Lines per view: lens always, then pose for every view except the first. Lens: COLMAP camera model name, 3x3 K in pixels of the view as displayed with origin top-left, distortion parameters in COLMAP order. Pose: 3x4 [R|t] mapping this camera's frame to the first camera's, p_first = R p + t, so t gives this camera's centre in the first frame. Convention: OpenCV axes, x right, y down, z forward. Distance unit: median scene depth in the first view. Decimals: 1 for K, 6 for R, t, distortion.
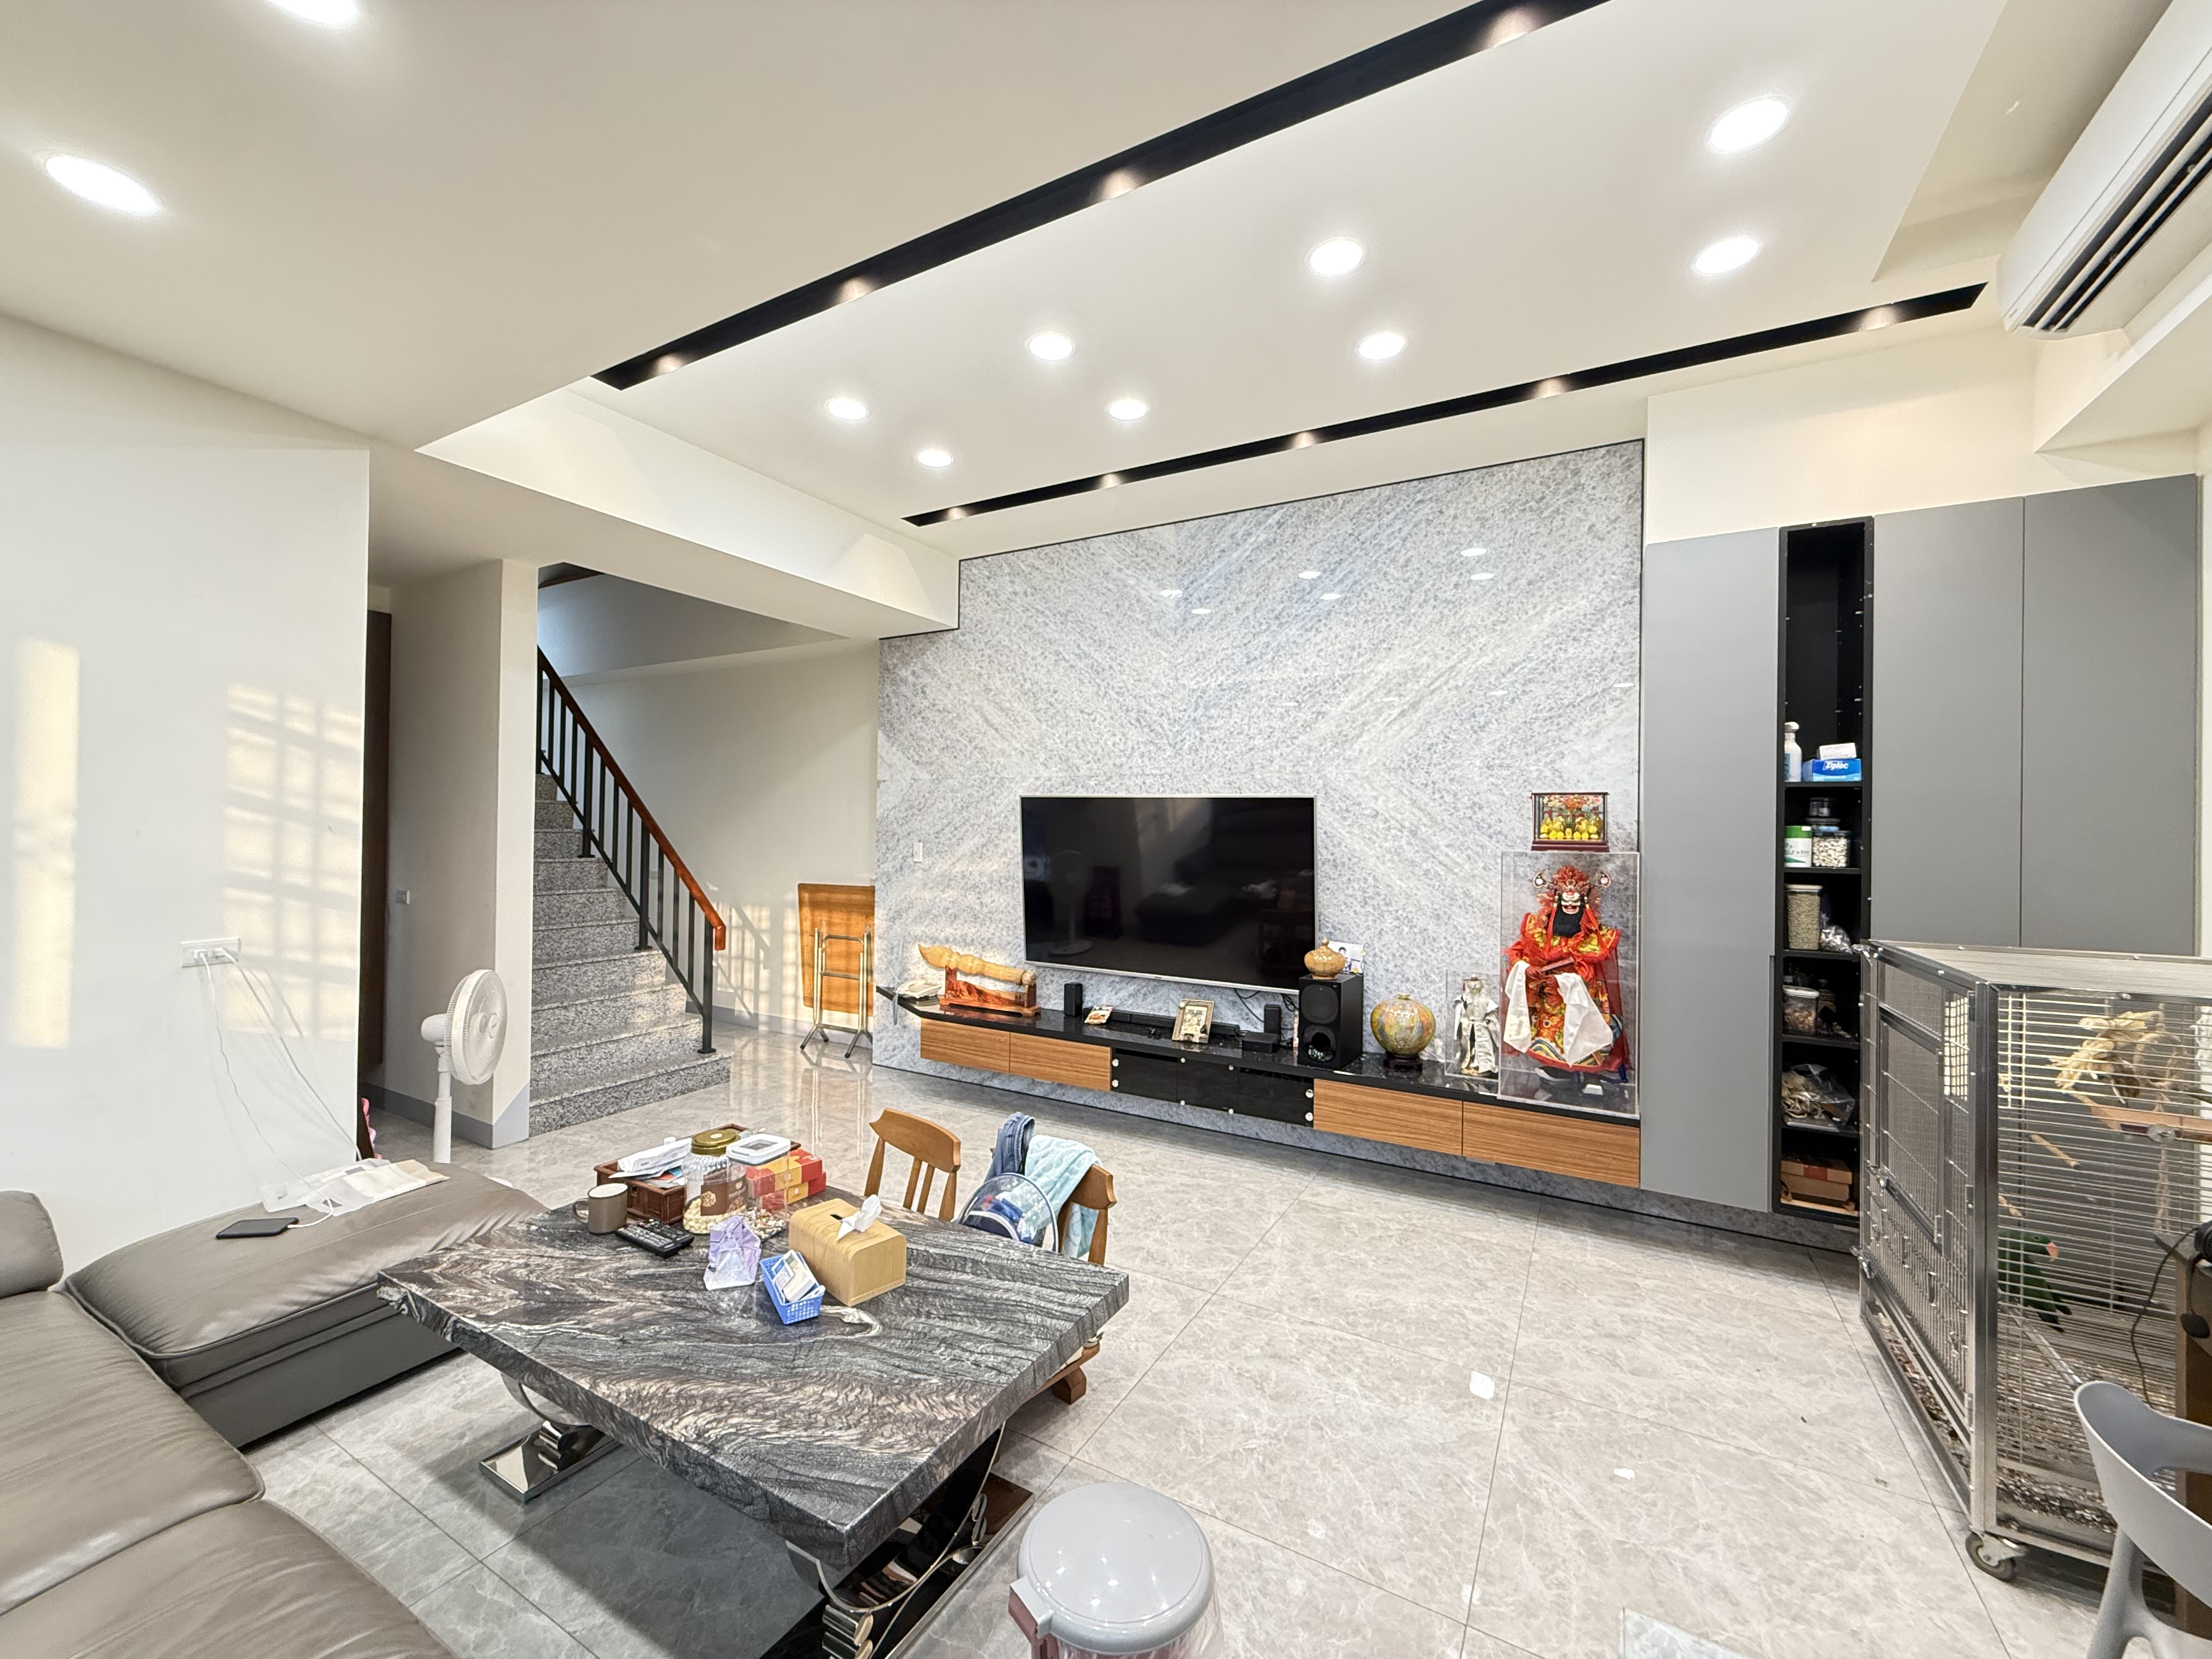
lens RADIAL K [[883.6, 0, 1100.2], [0, 883.6, 826.5], [0, 0, 1]] dist [-0.000642, 0.000300]
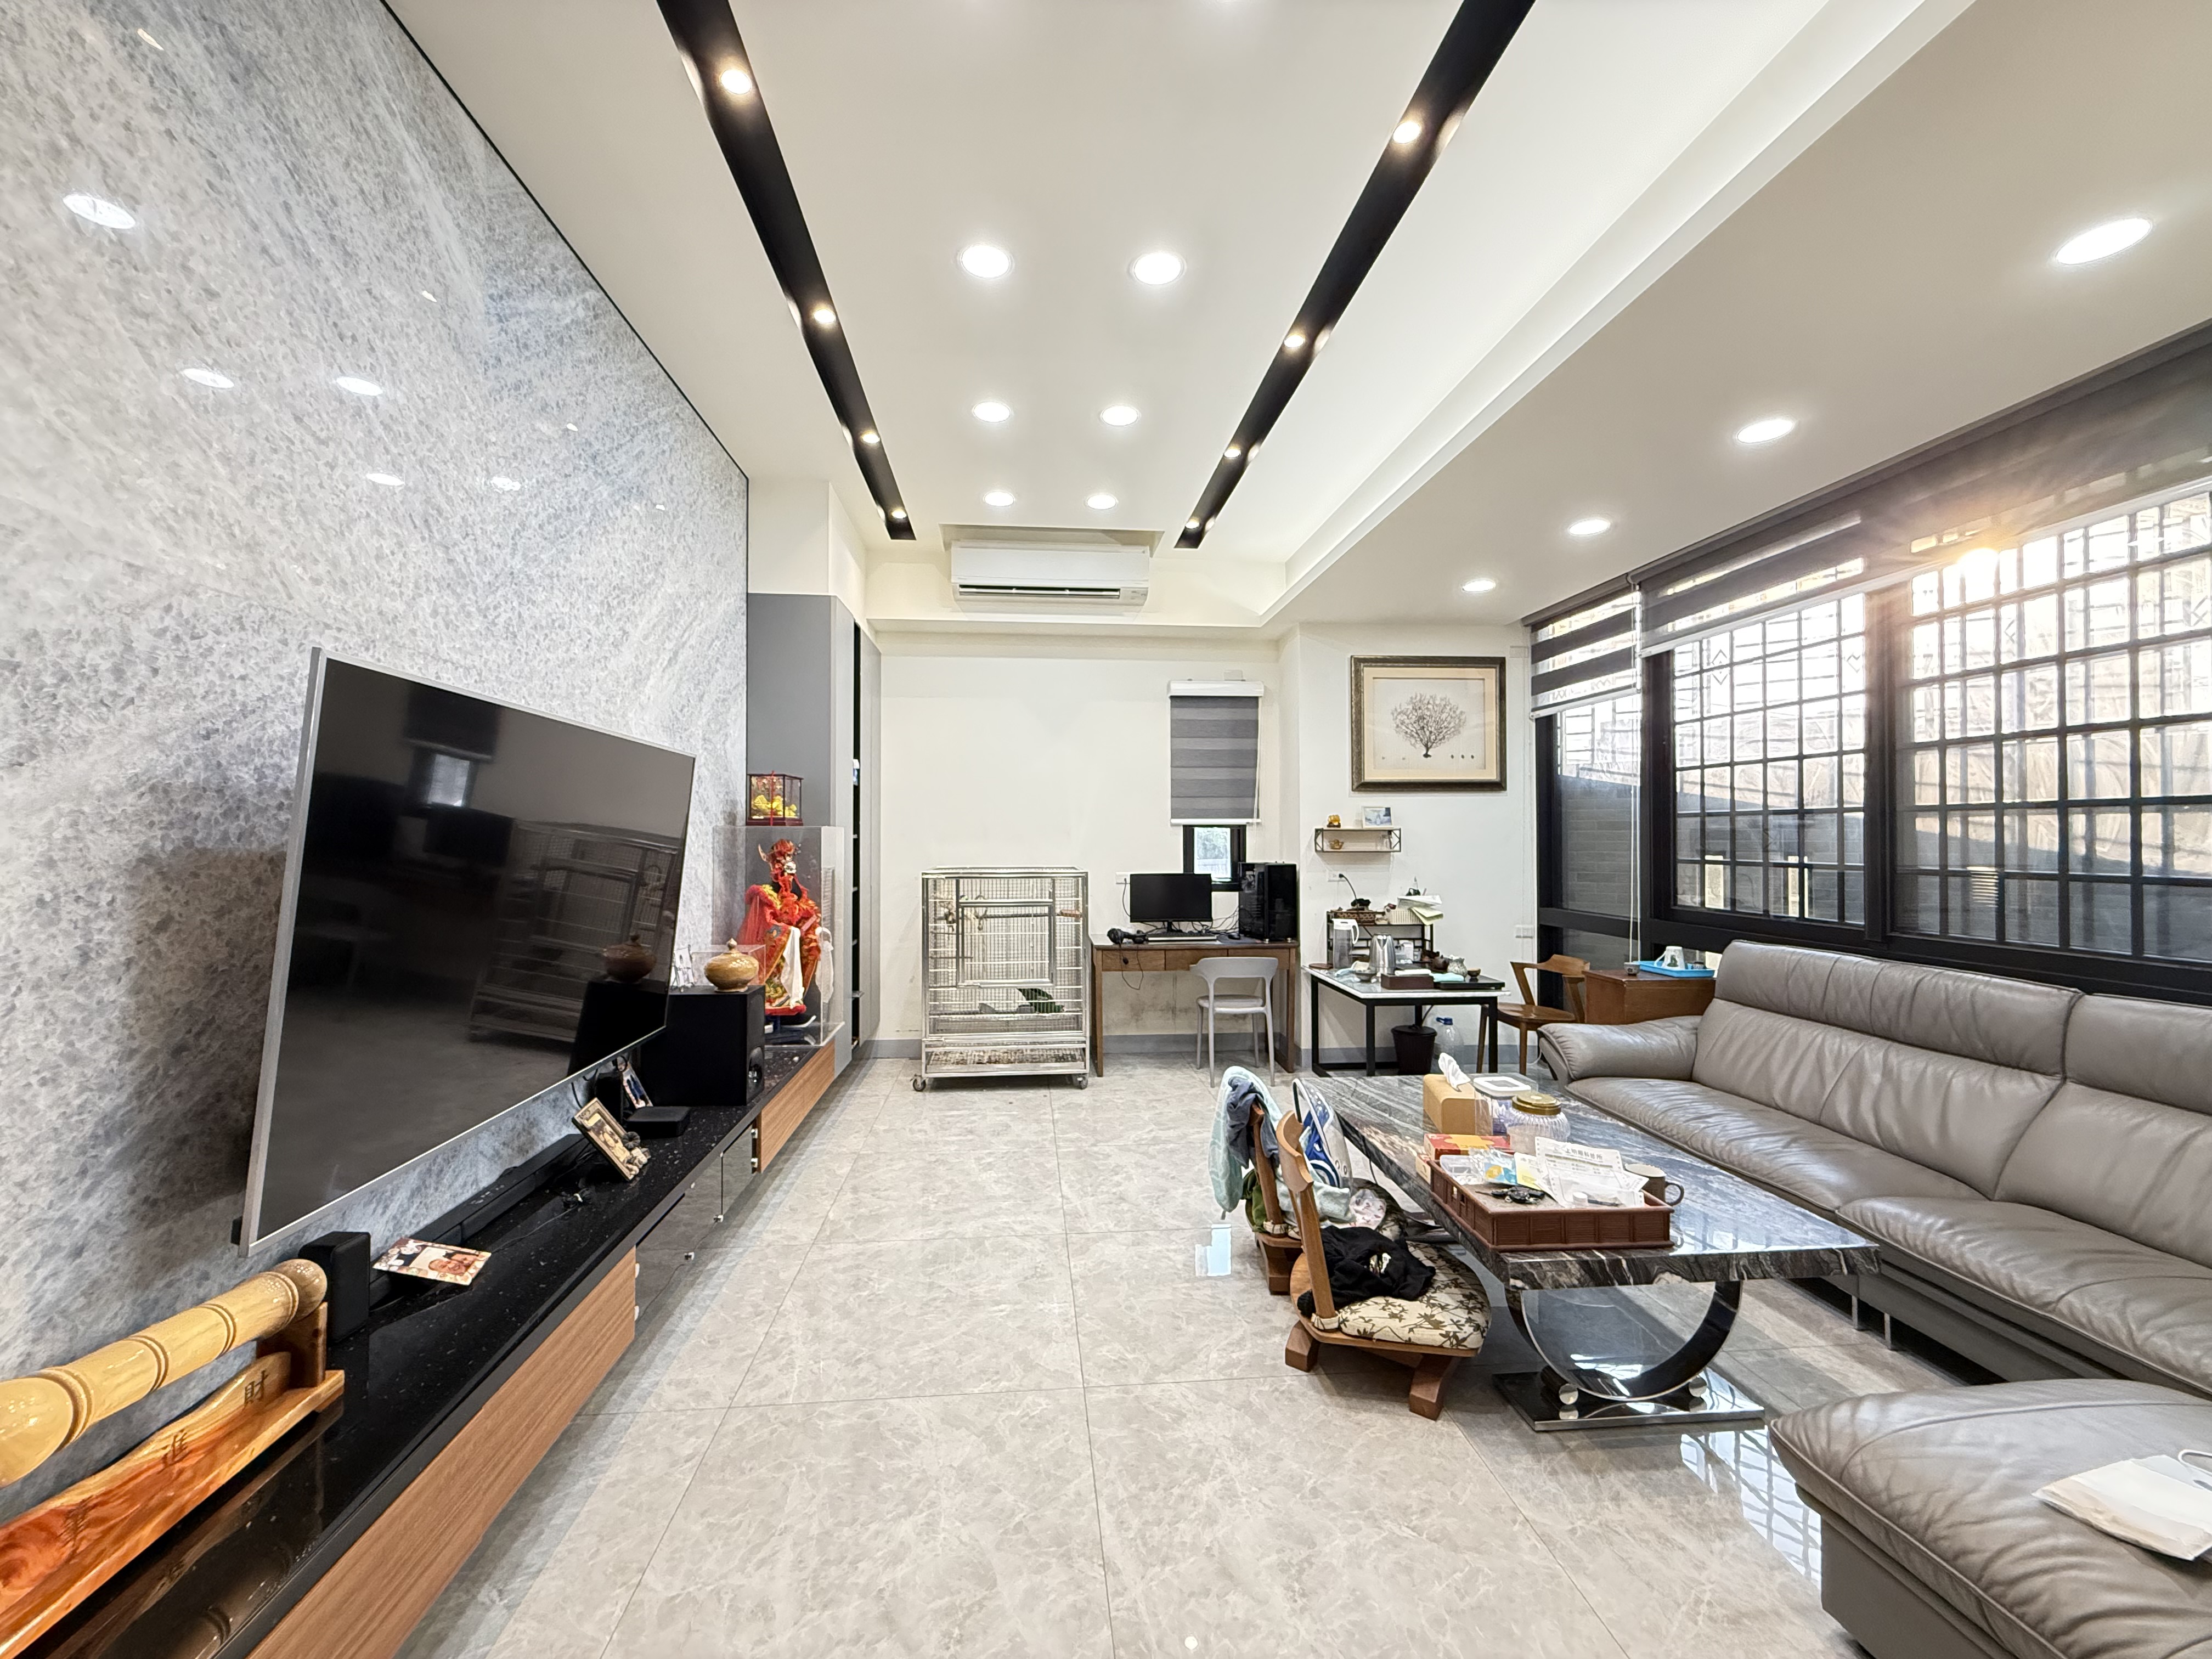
lens RADIAL K [[883.6, 0, 1100.2], [0, 883.6, 826.5], [0, 0, 1]] dist [-0.000642, 0.000300]
pose [[-0.573235, -0.003707, 0.819383, -0.518101], [-0.011859, 0.999923, -0.003772, 0.021955], [-0.819305, -0.011879, -0.573234, 1.057027]]
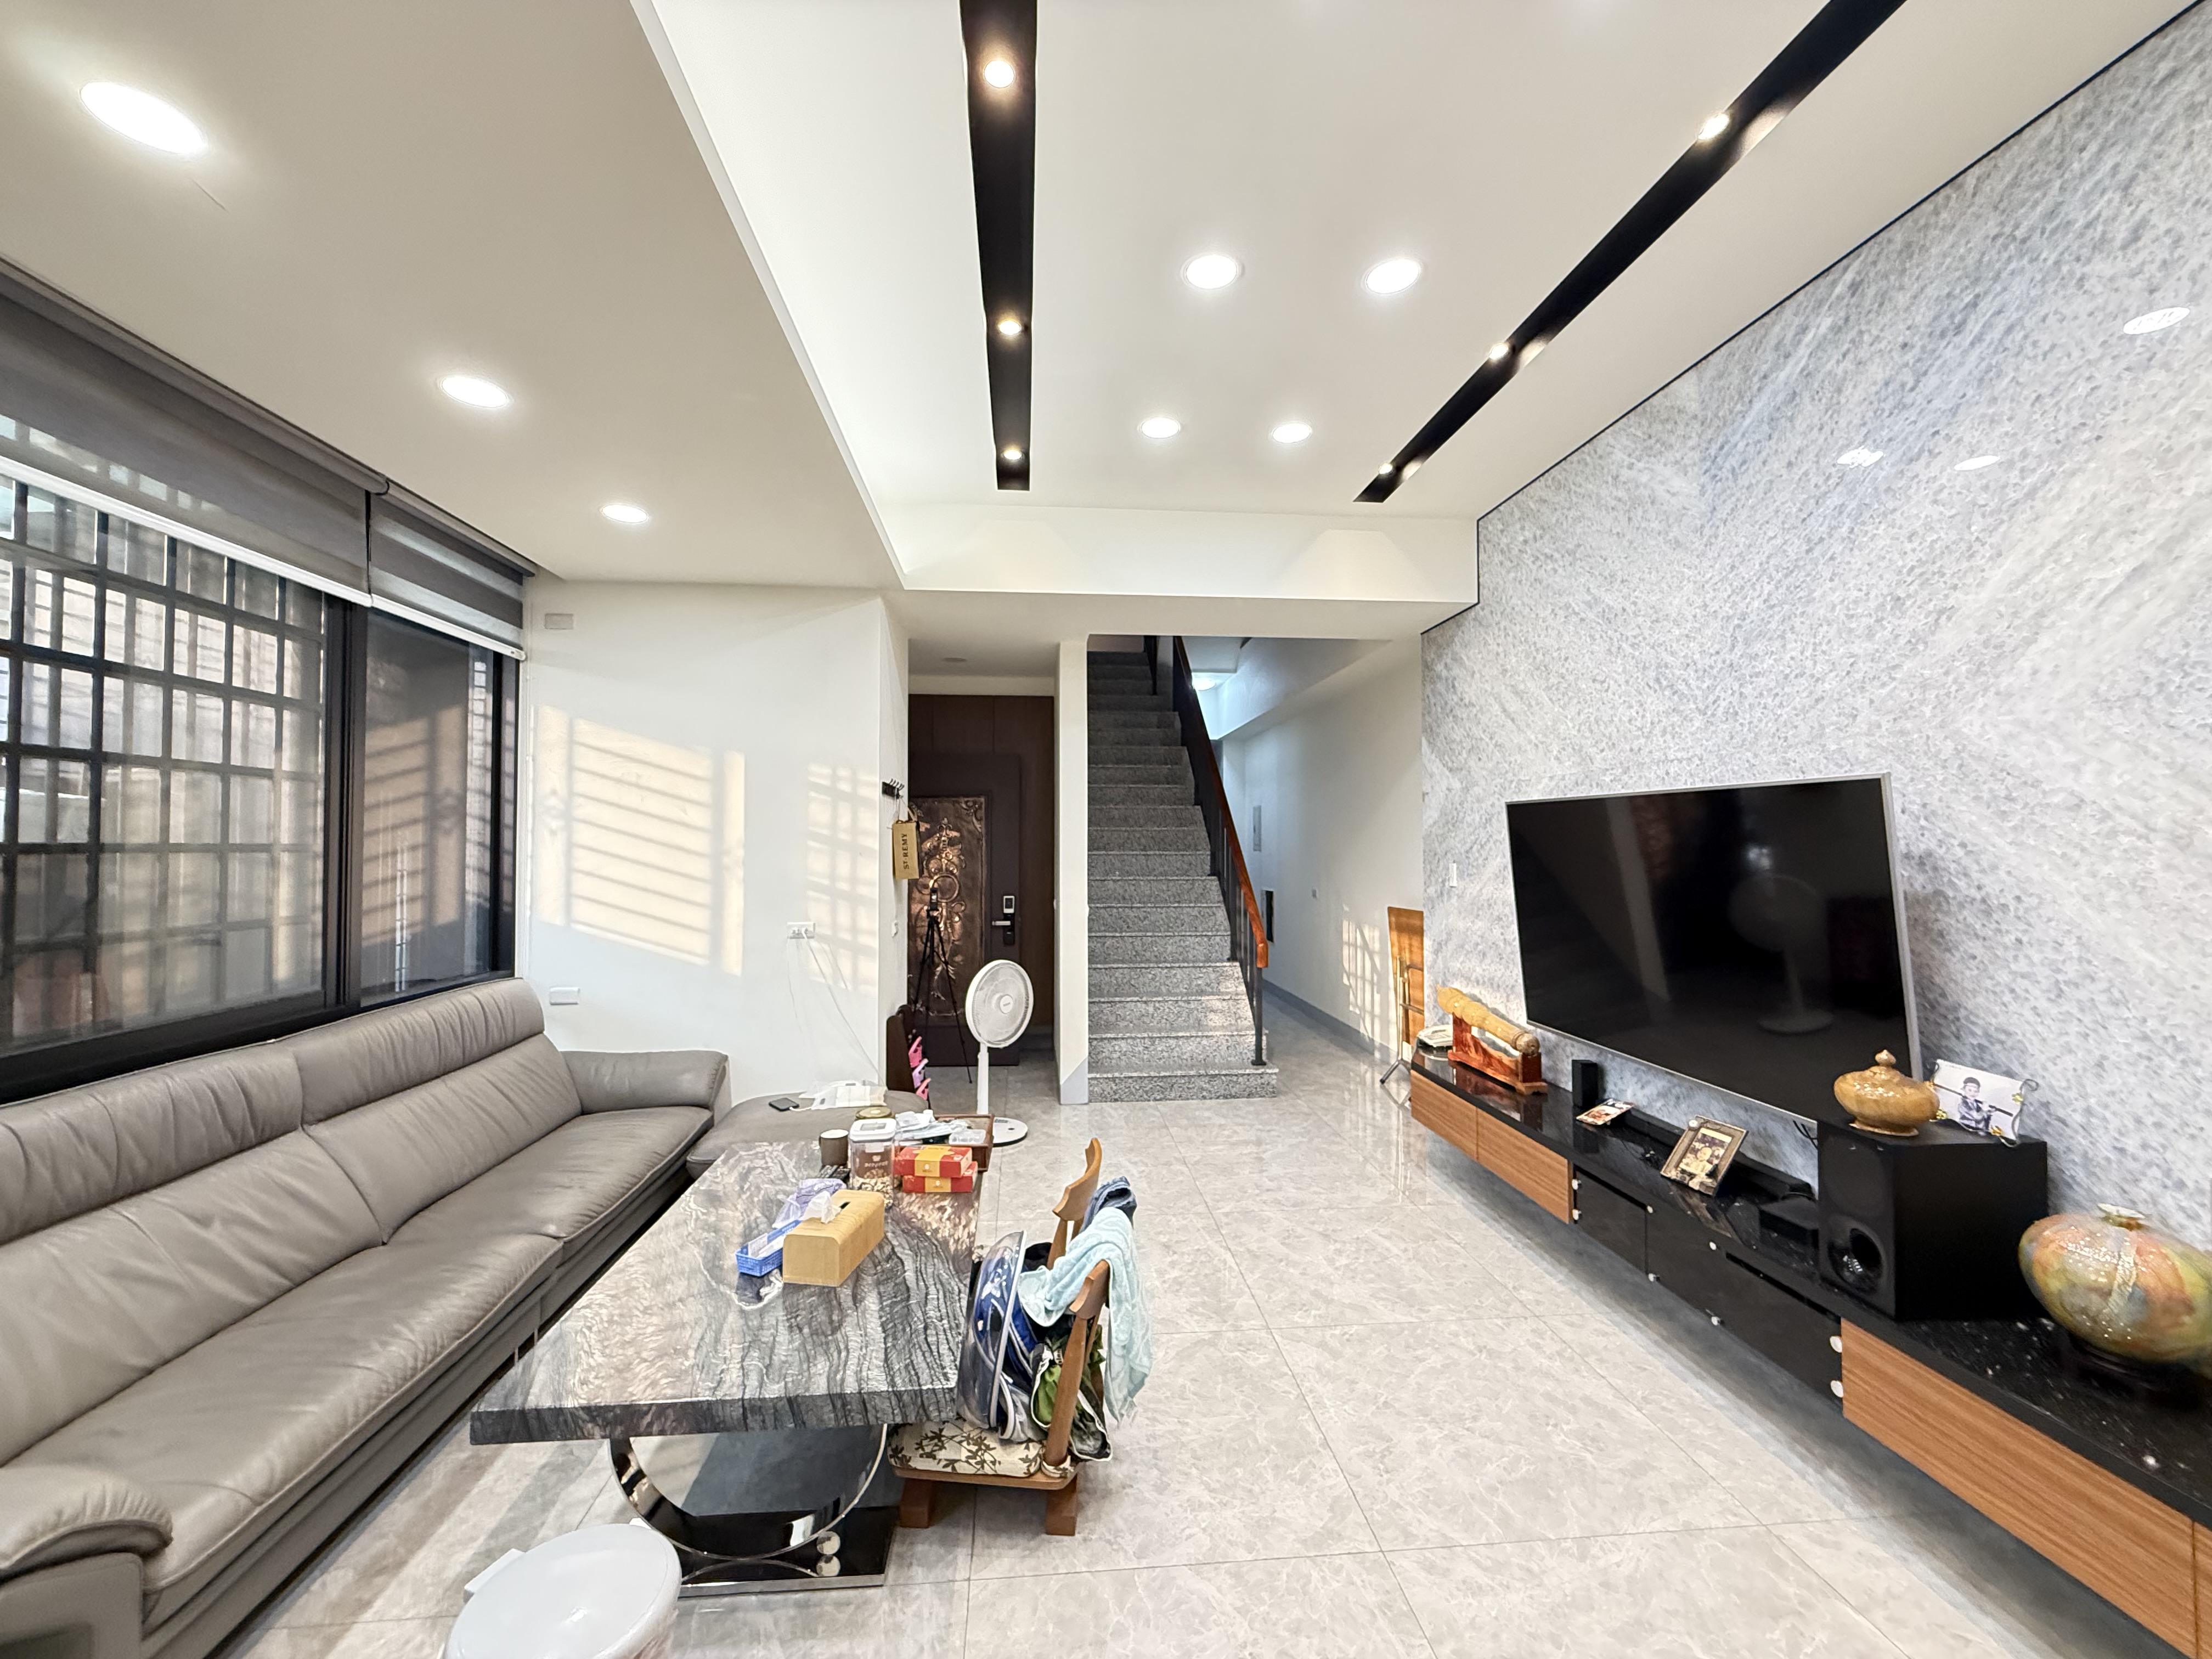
lens RADIAL K [[883.6, 0, 1100.2], [0, 883.6, 826.5], [0, 0, 1]] dist [-0.000642, 0.000300]
pose [[0.568914, -0.032819, -0.821742, 0.375814], [0.012988, 0.999437, -0.030924, 0.005641], [0.822295, 0.006920, 0.569020, 0.299031]]
